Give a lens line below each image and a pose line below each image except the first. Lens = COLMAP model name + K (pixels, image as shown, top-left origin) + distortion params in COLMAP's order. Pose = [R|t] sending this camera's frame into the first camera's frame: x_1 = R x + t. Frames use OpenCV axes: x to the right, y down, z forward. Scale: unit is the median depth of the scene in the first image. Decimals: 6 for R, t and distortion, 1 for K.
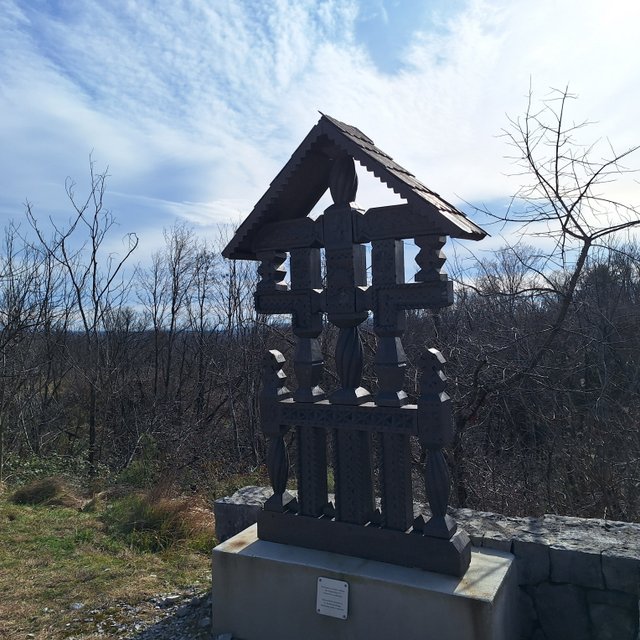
lens RADIAL K [[638.5, 0, 320.5], [0, 638.5, 312.3], [0, 0, 1]] dist [0.022833, -0.036394]
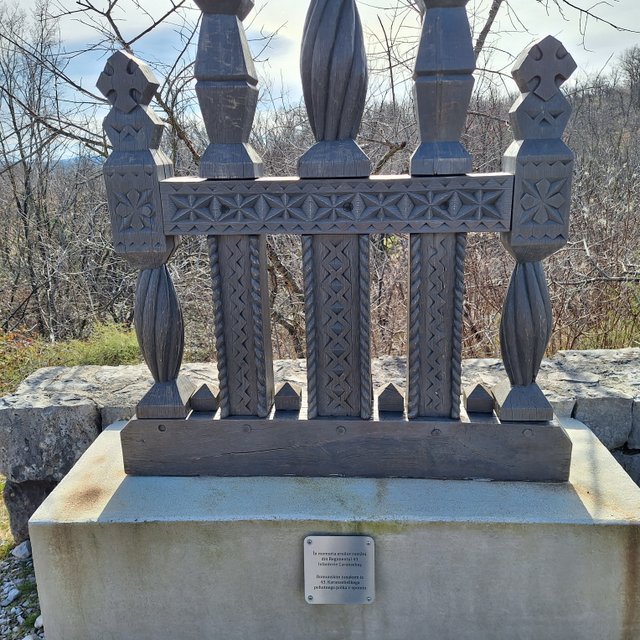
lens RADIAL K [[638.5, 0, 320.5], [0, 638.5, 312.3], [0, 0, 1]] dist [0.022833, -0.036394]
pose [[0.889440, -0.100428, 0.445881, -0.178530], [-0.011917, 0.970133, 0.242279, 0.123280], [-0.456896, -0.220806, 0.861679, 0.575873]]
